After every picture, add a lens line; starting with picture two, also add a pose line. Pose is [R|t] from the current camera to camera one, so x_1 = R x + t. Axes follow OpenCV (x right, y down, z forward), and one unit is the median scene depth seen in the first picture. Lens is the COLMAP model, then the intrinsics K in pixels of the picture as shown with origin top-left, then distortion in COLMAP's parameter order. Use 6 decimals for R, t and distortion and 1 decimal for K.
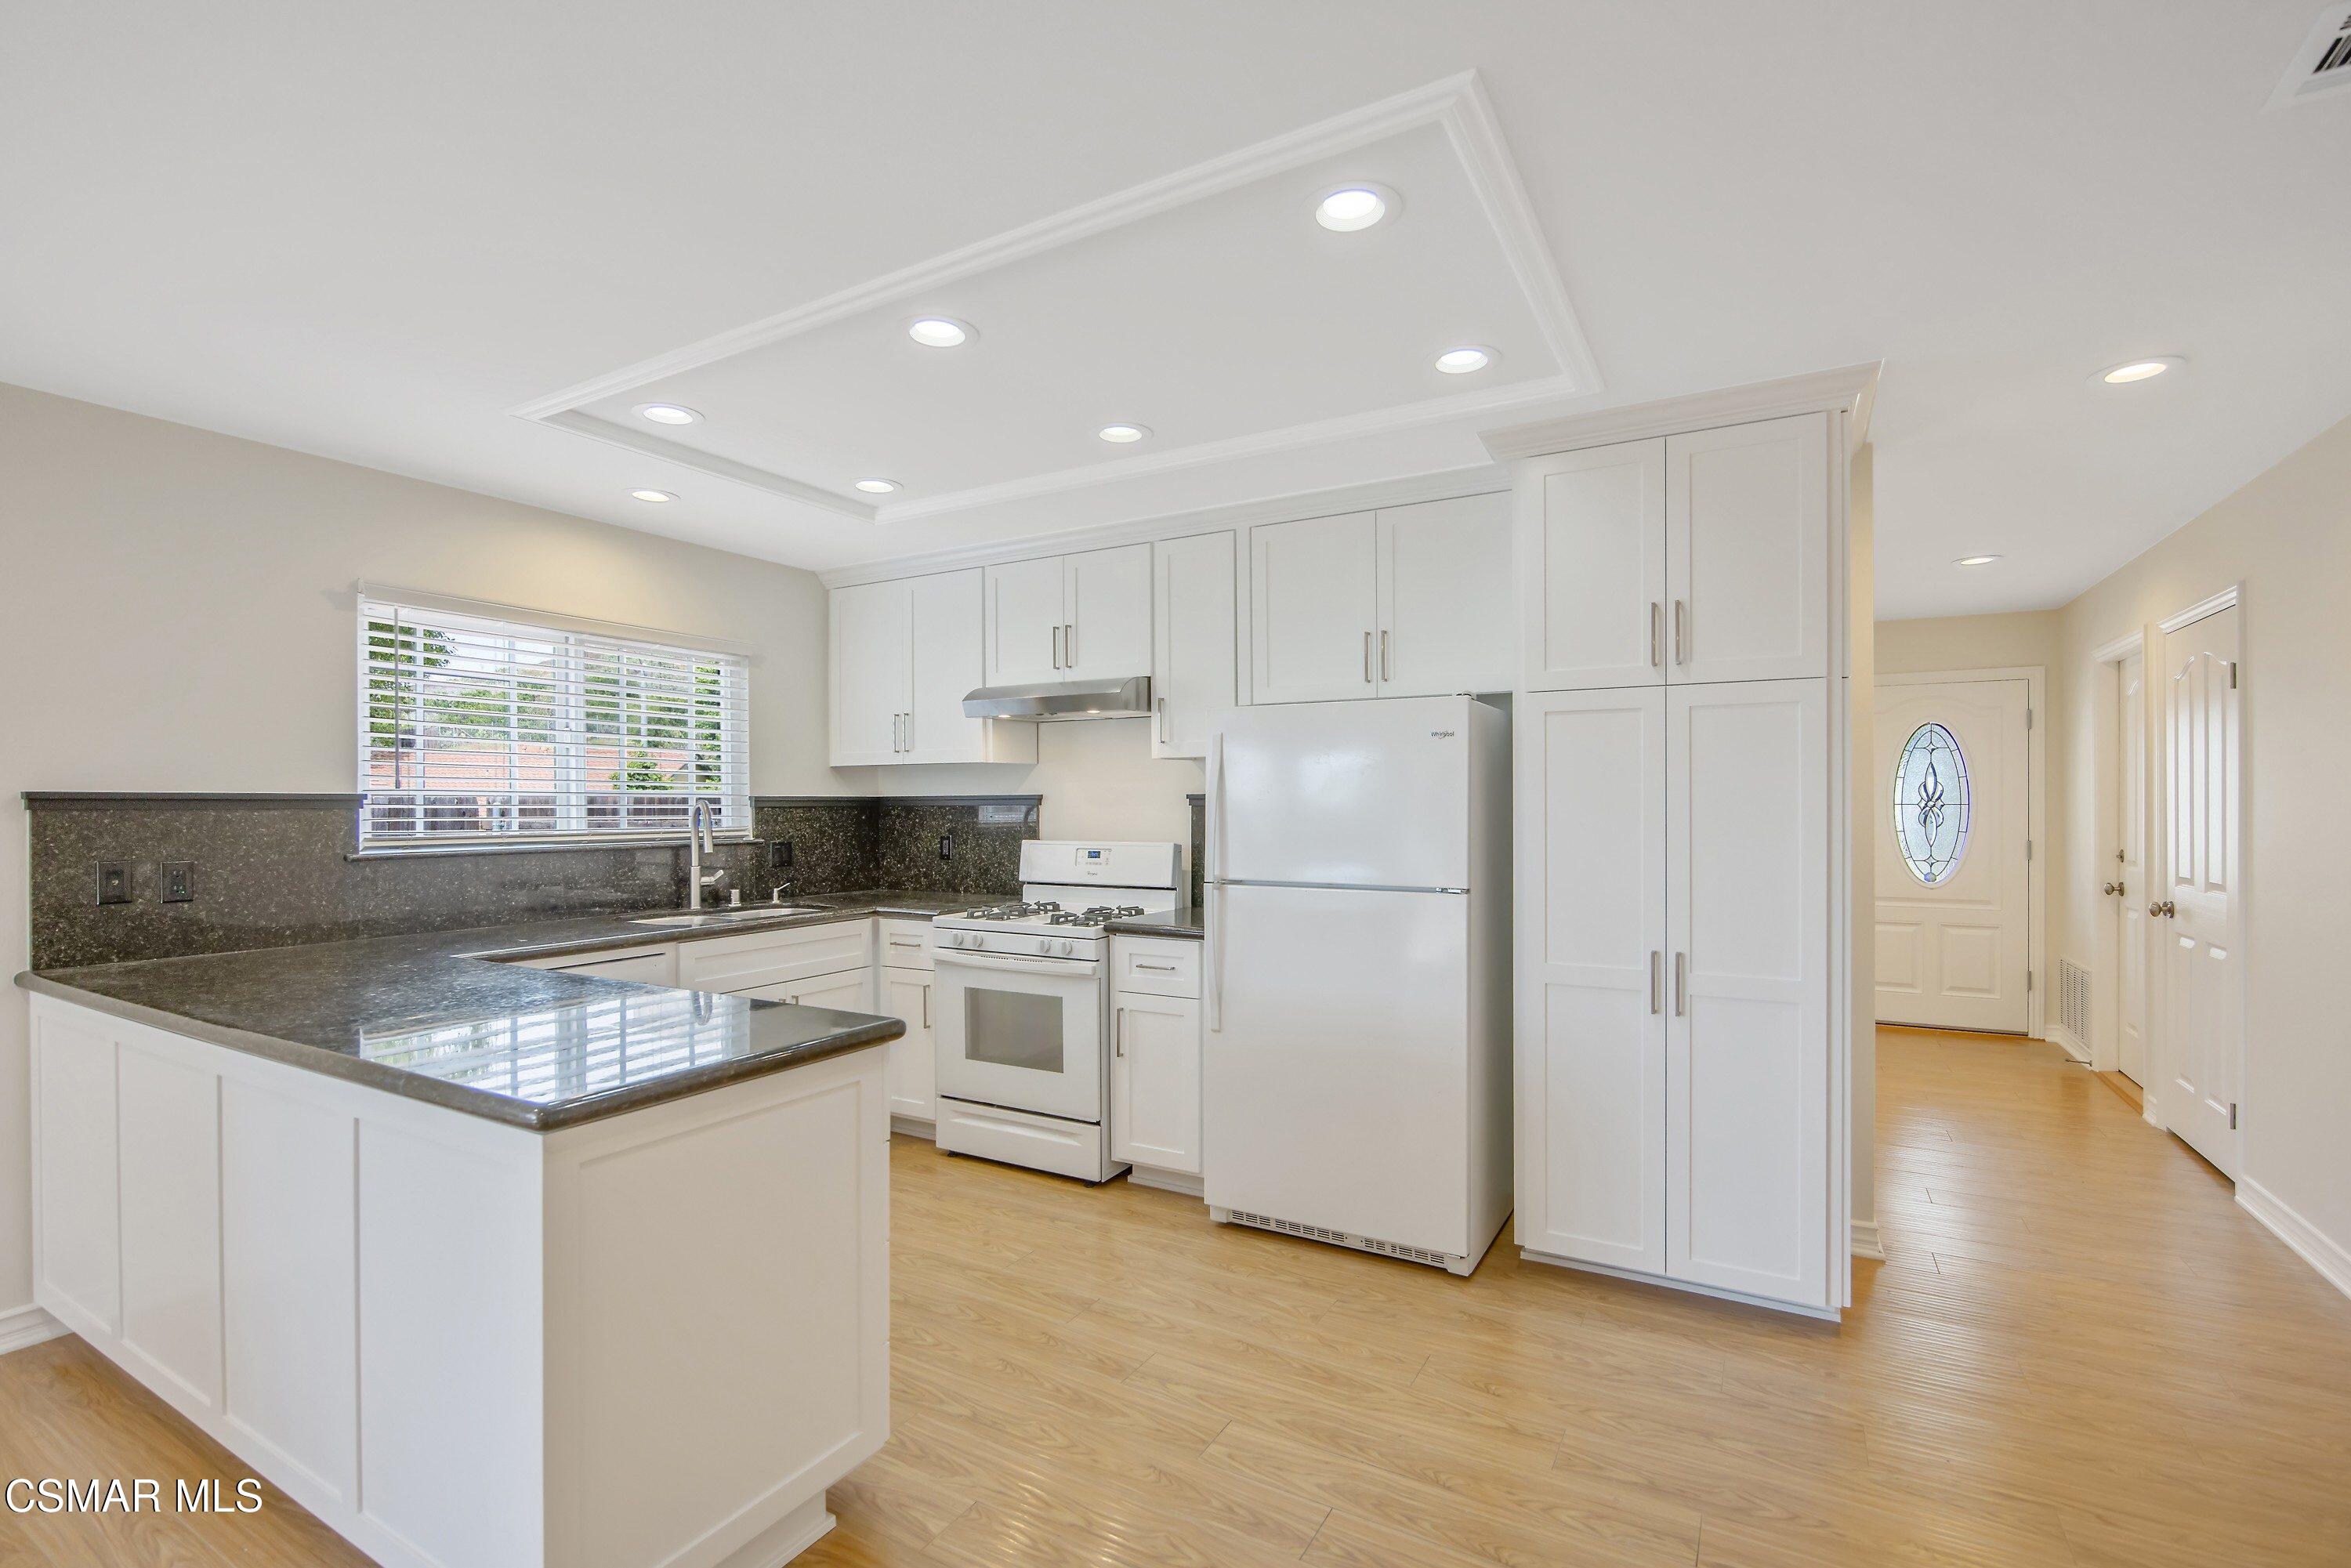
lens RADIAL K [[1057.5, 0, 1171.2], [0, 1057.5, 806.0], [0, 0, 1]] dist [-0.002889, -0.000082]
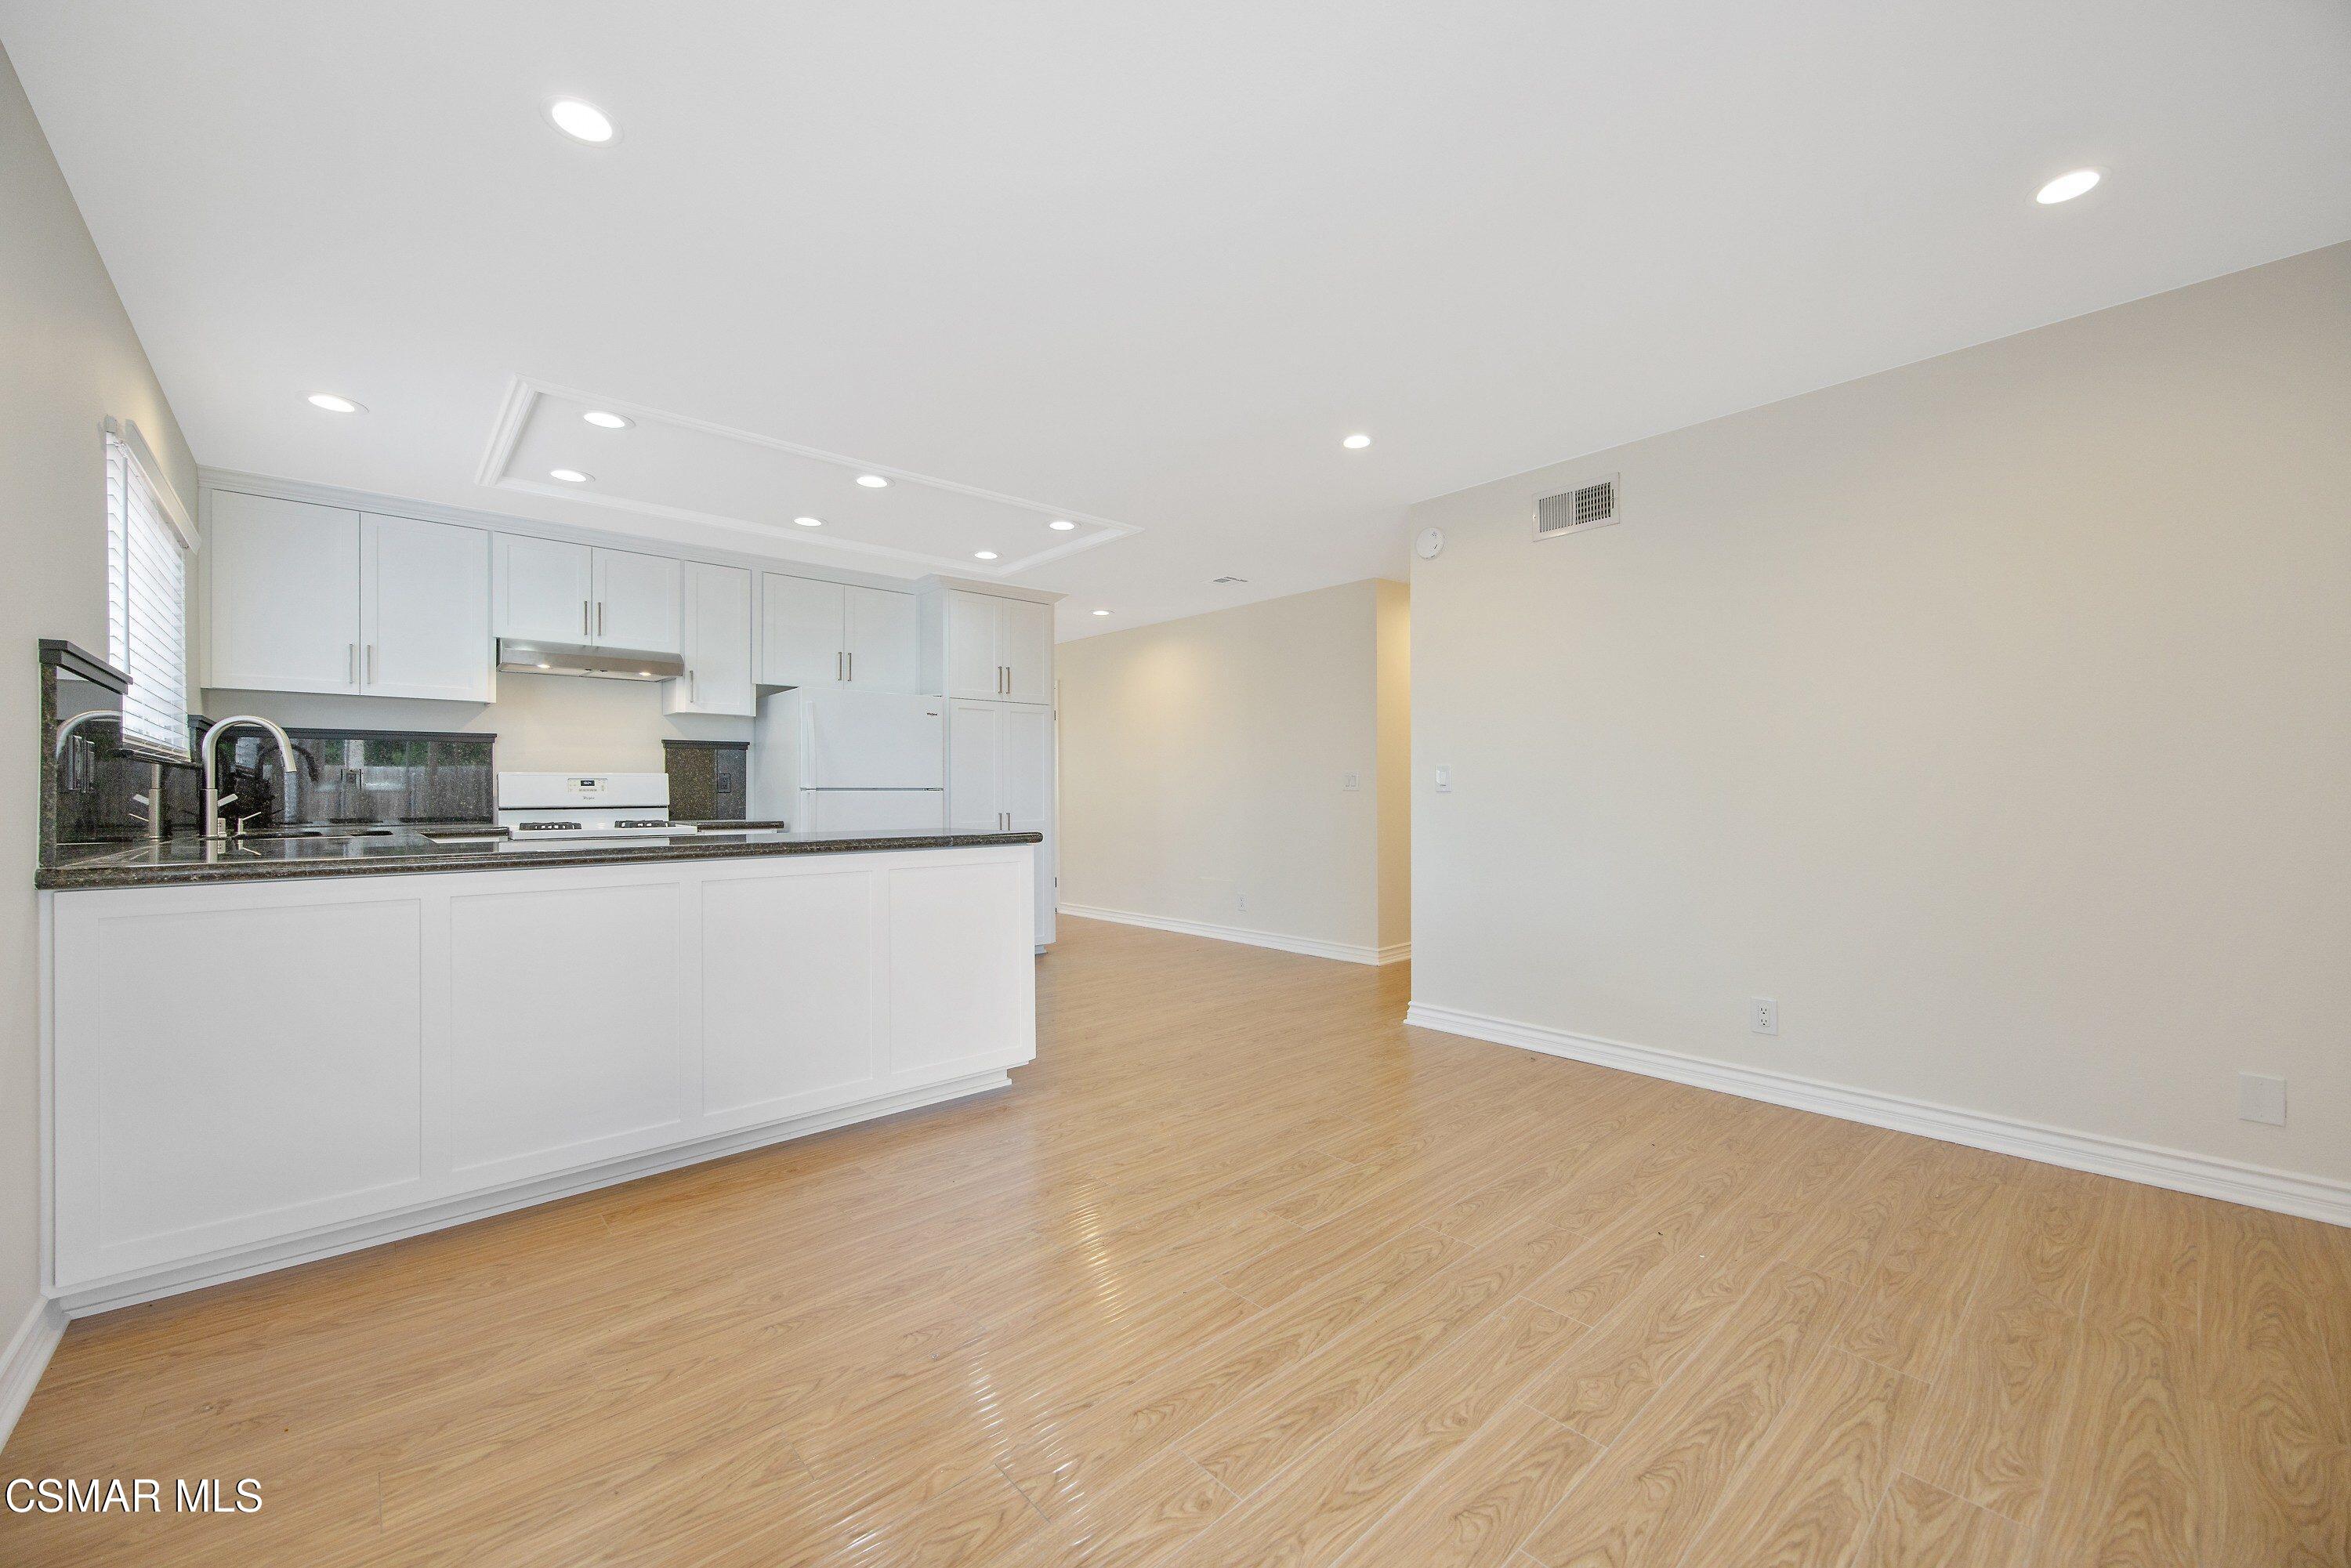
lens RADIAL K [[909.5, 0, 1175.5], [0, 909.5, 784.0], [0, 0, 1]] dist [0.000745, 0.000105]
pose [[0.317361, 0.009038, 0.948262, -0.917764], [0.004333, 0.999930, -0.010981, 0.064676], [-0.948295, 0.007594, 0.317300, -0.010154]]
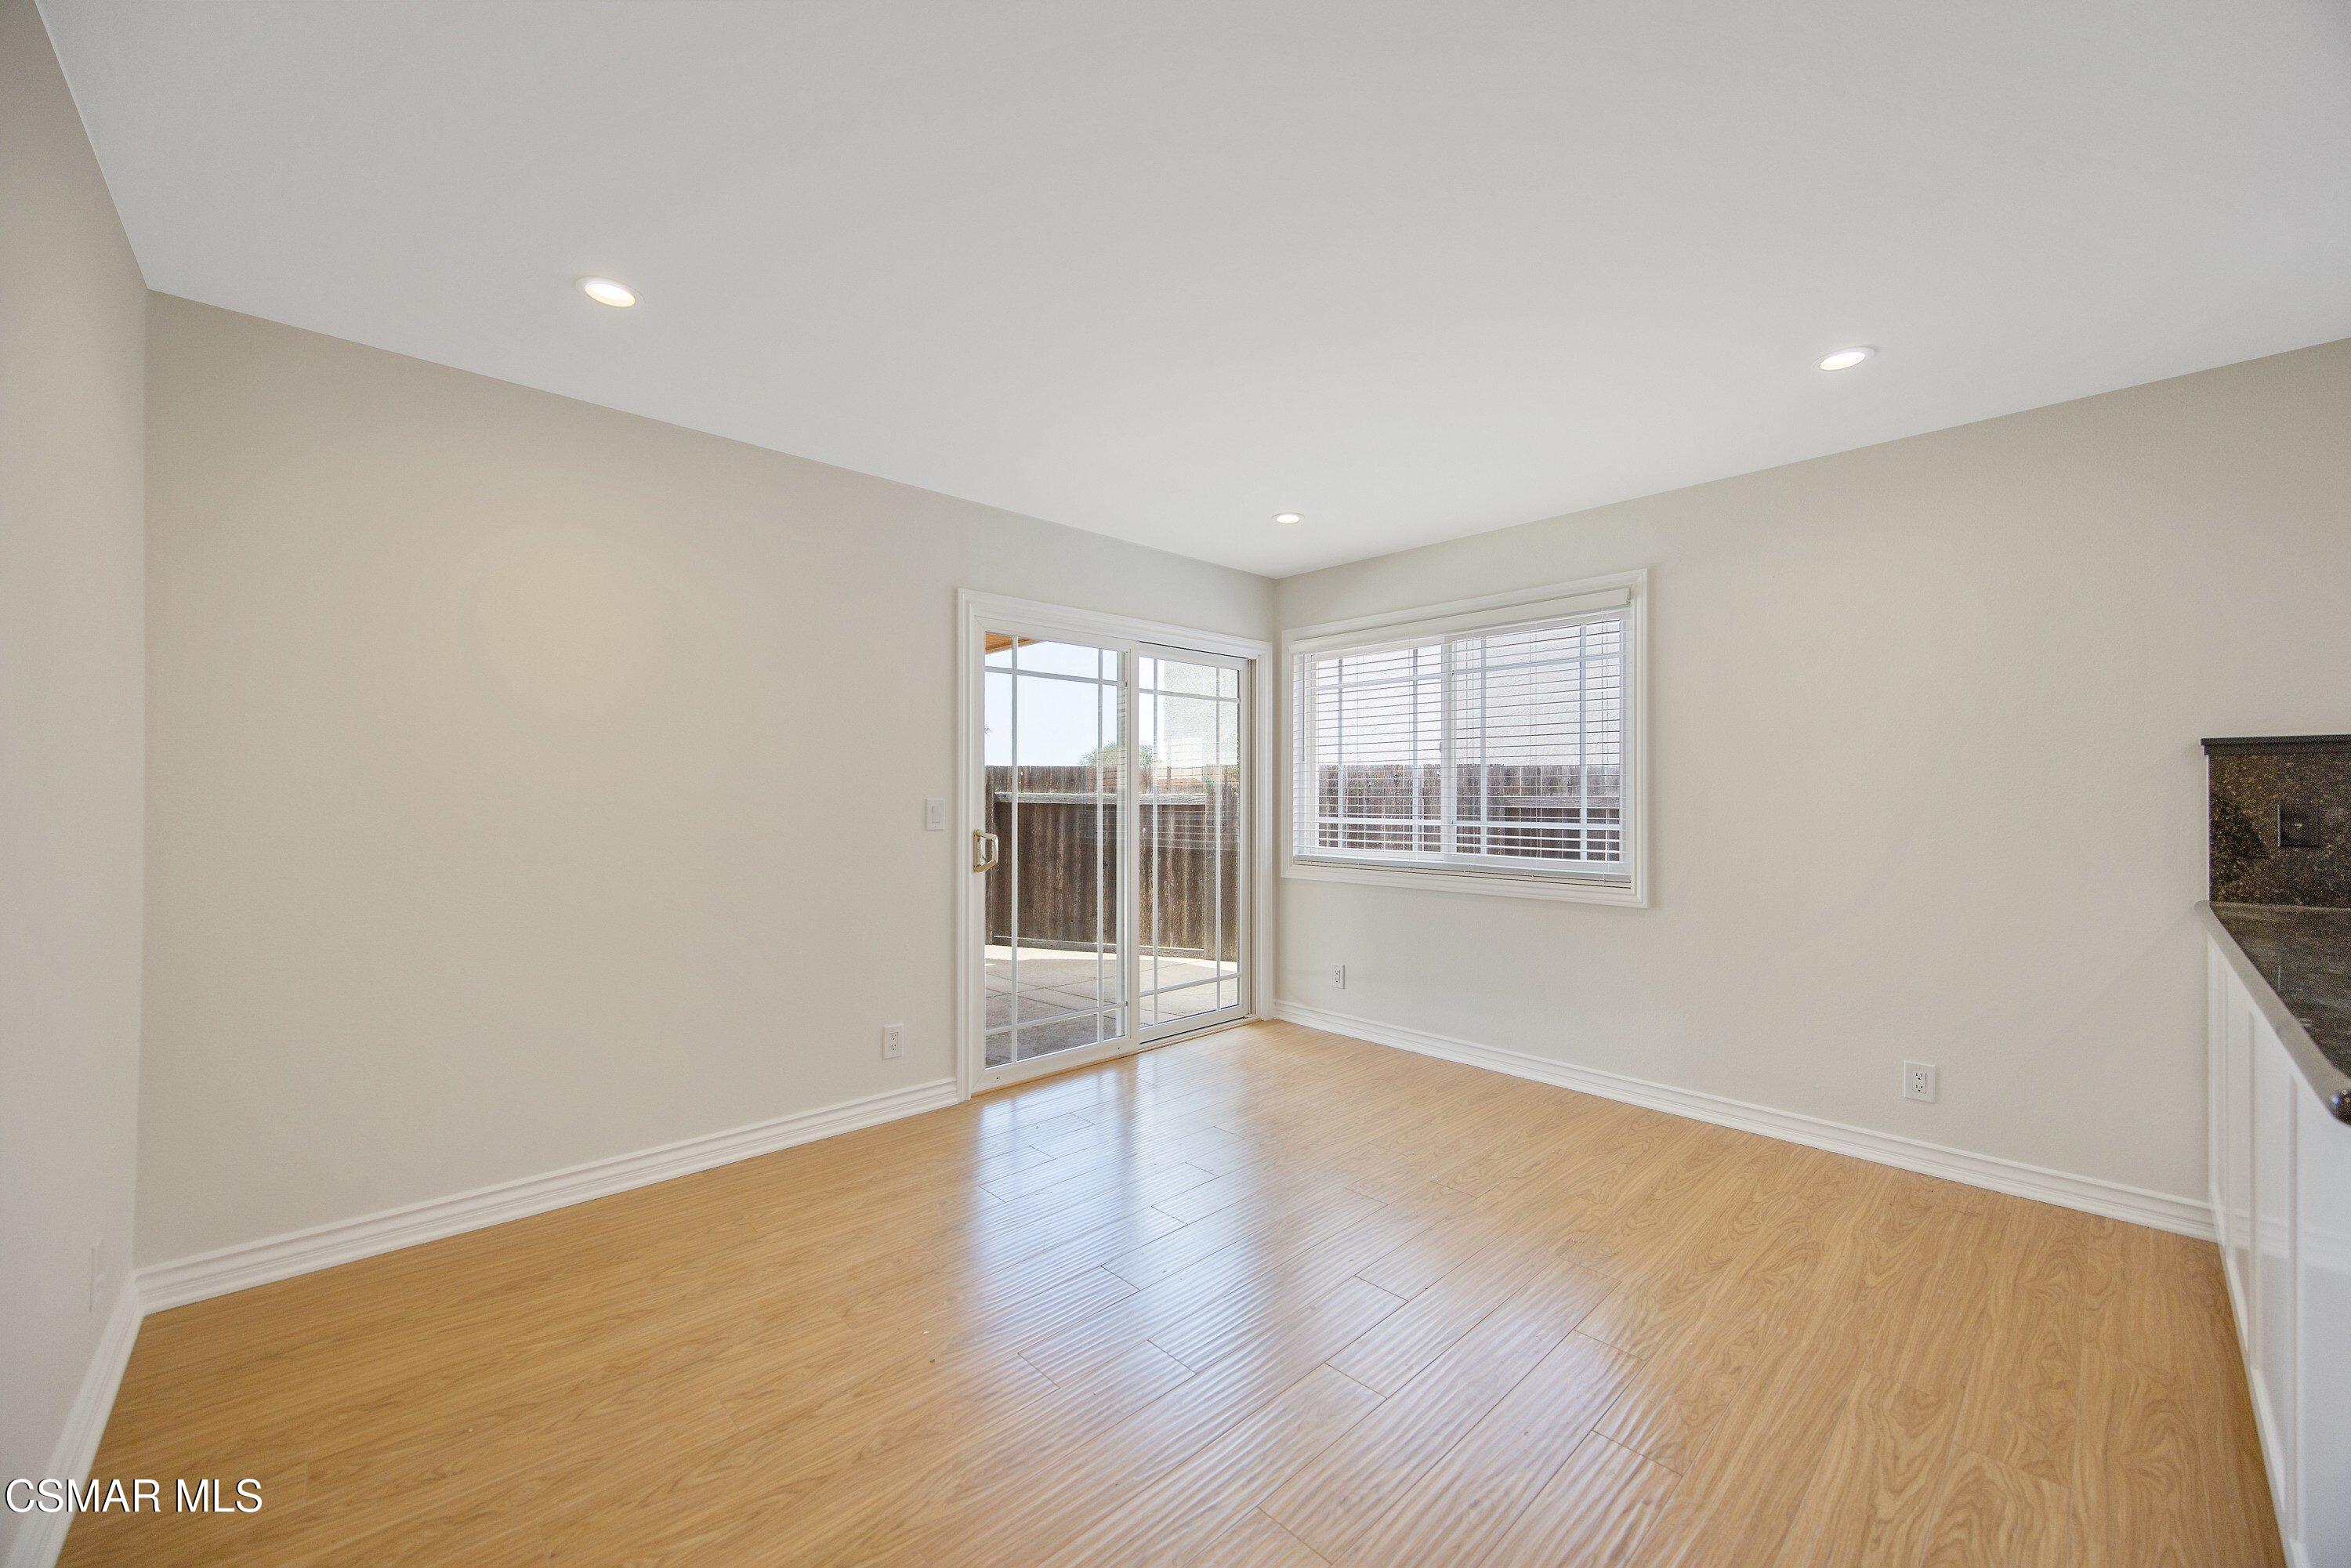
lens RADIAL K [[909.5, 0, 1175.5], [0, 909.5, 784.0], [0, 0, 1]] dist [0.000745, 0.000105]
pose [[-0.290275, -0.006734, -0.956920, 0.089824], [0.000974, 0.999973, -0.007333, 0.025207], [0.956943, -0.003061, -0.290261, 0.151026]]
